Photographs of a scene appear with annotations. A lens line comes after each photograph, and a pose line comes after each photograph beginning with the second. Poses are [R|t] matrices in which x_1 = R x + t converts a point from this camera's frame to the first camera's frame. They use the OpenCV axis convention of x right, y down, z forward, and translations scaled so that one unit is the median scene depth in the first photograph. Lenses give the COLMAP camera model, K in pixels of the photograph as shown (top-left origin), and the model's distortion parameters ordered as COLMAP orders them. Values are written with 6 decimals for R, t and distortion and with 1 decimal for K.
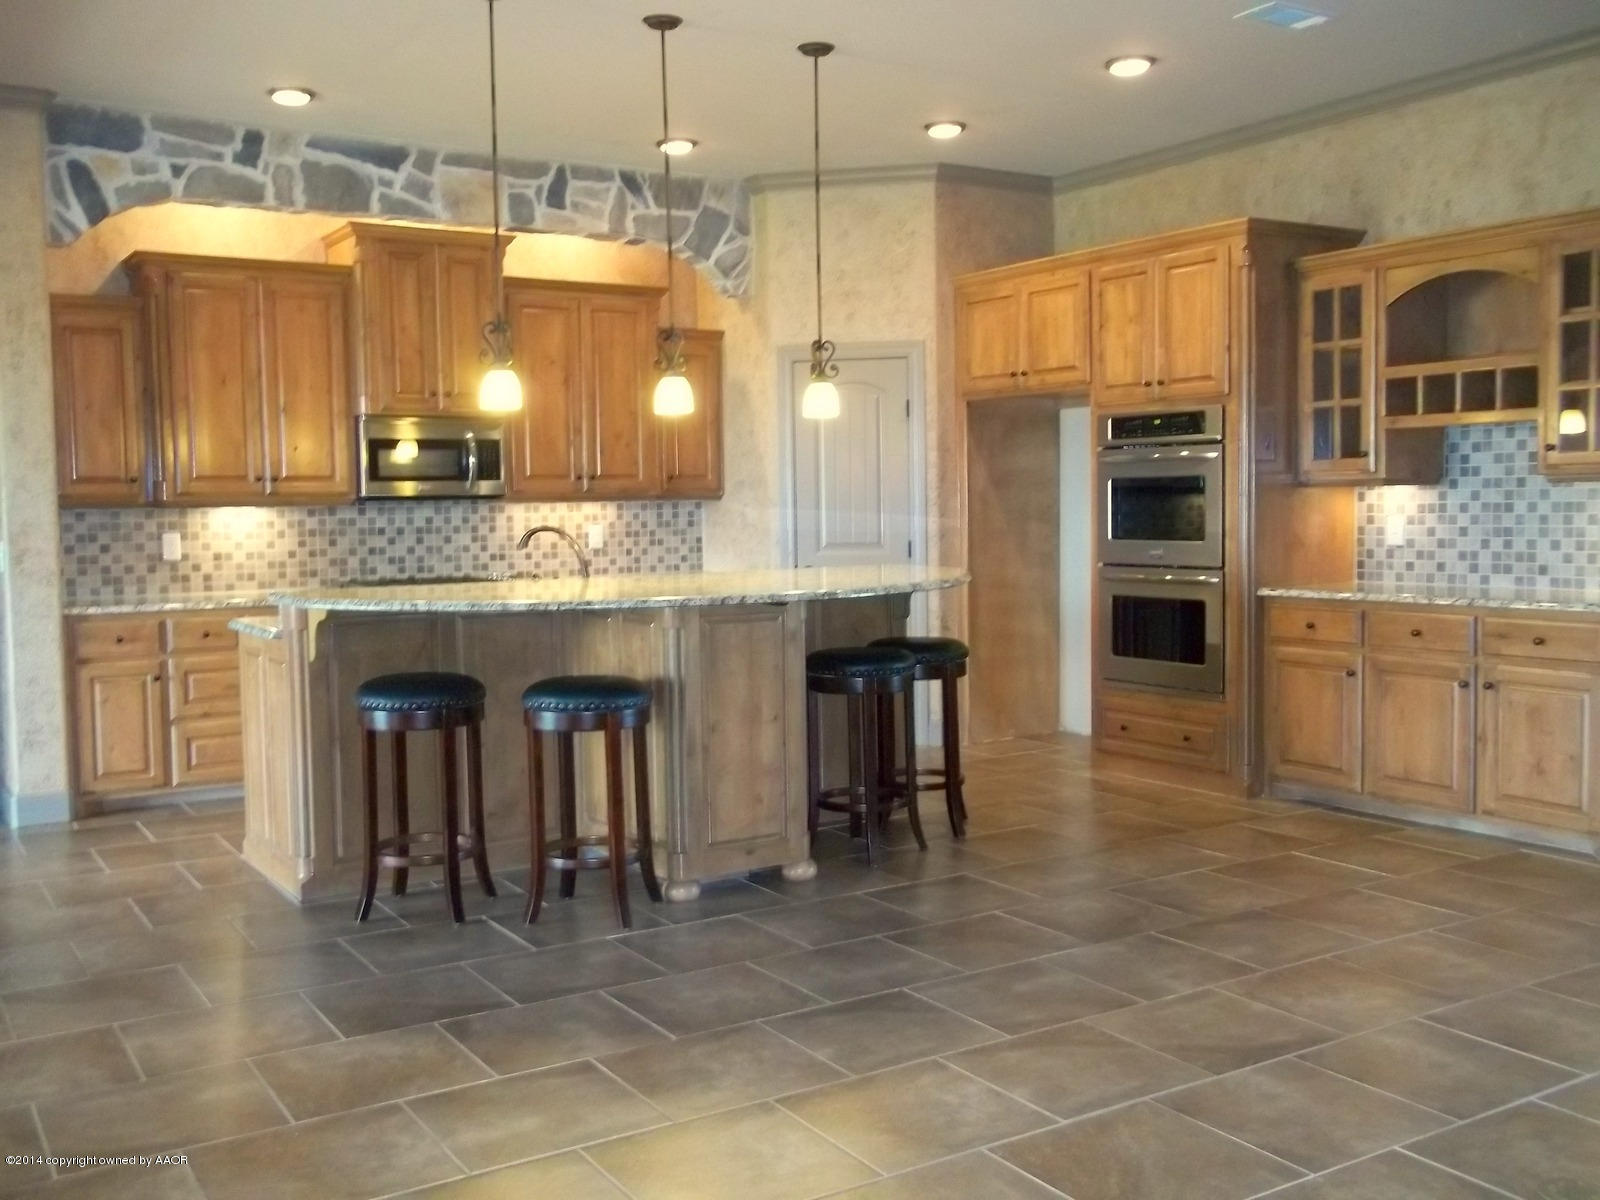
lens RADIAL K [[1544.8, 0, 800.0], [0, 1544.8, 600.0], [0, 0, 1]] dist [0.001667, 0.016051]
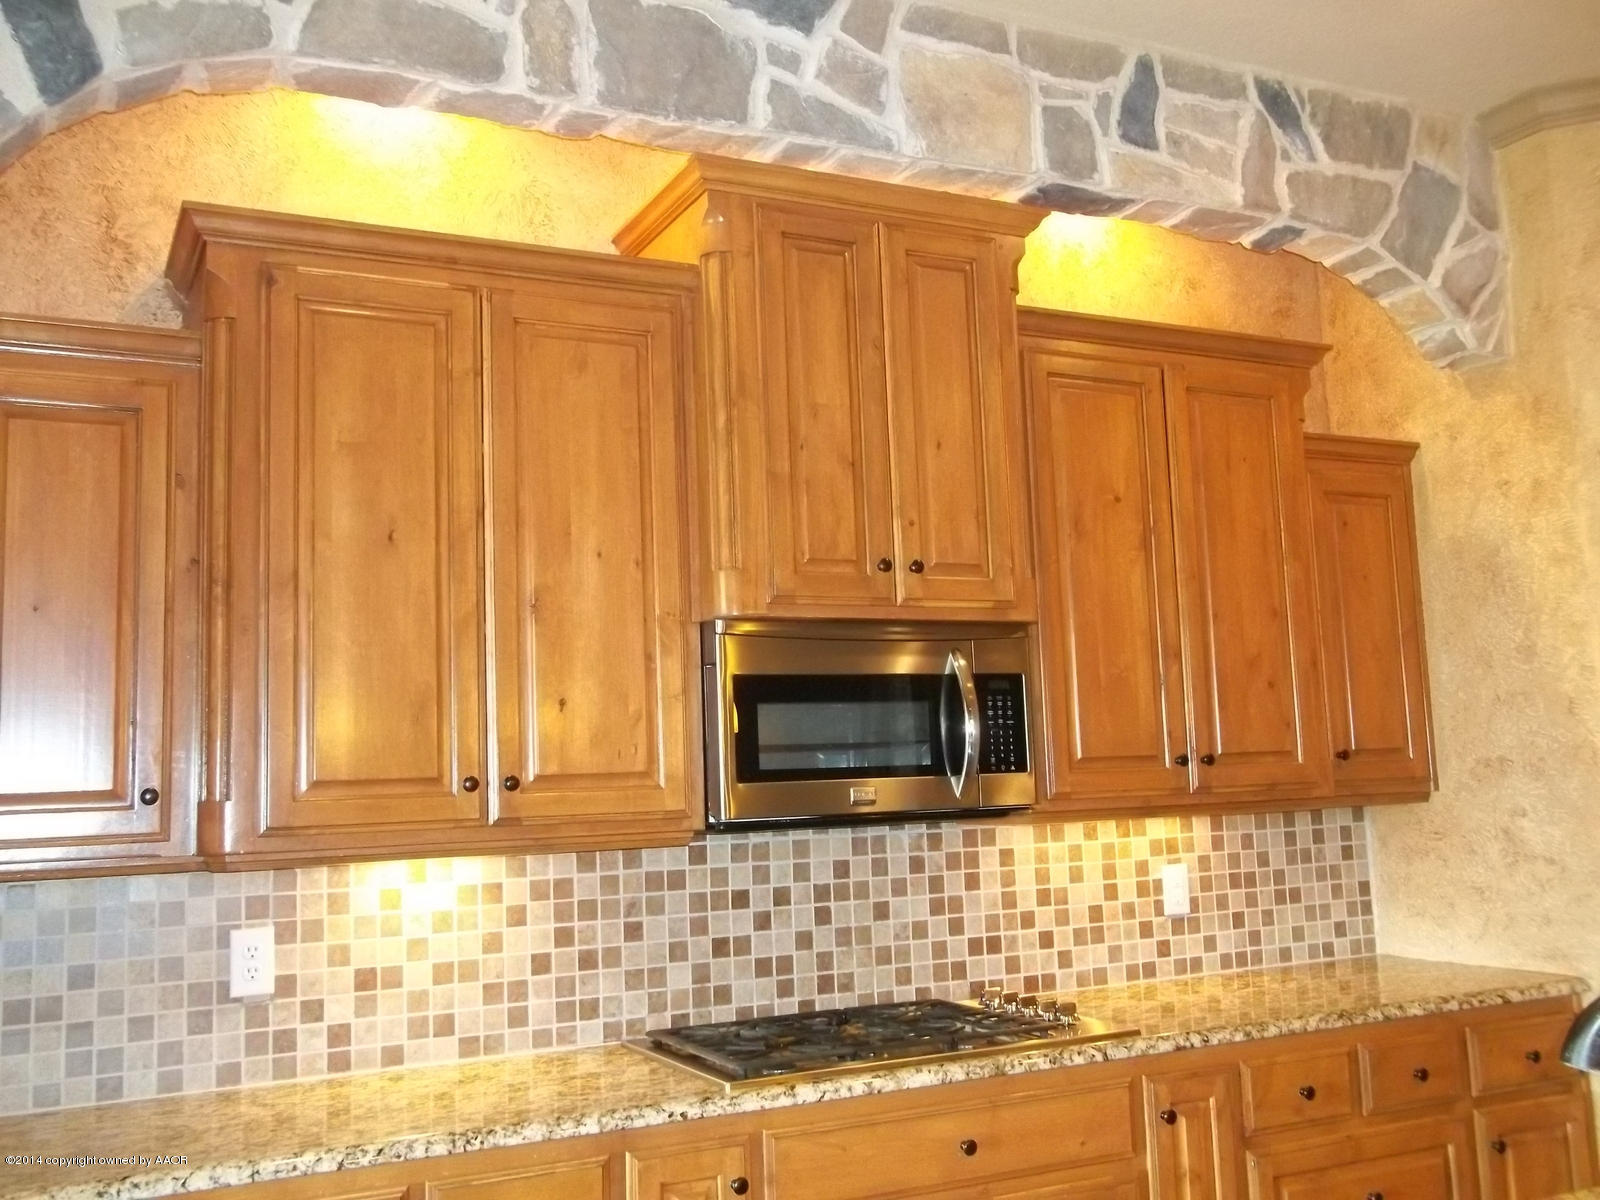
lens RADIAL K [[1544.8, 0, 800.0], [0, 1544.8, 600.0], [0, 0, 1]] dist [0.001667, 0.016051]
pose [[0.993398, -0.036963, -0.108602, -0.209097], [0.016822, 0.983372, -0.180822, -0.049032], [0.113480, 0.177801, 0.977501, 0.580055]]
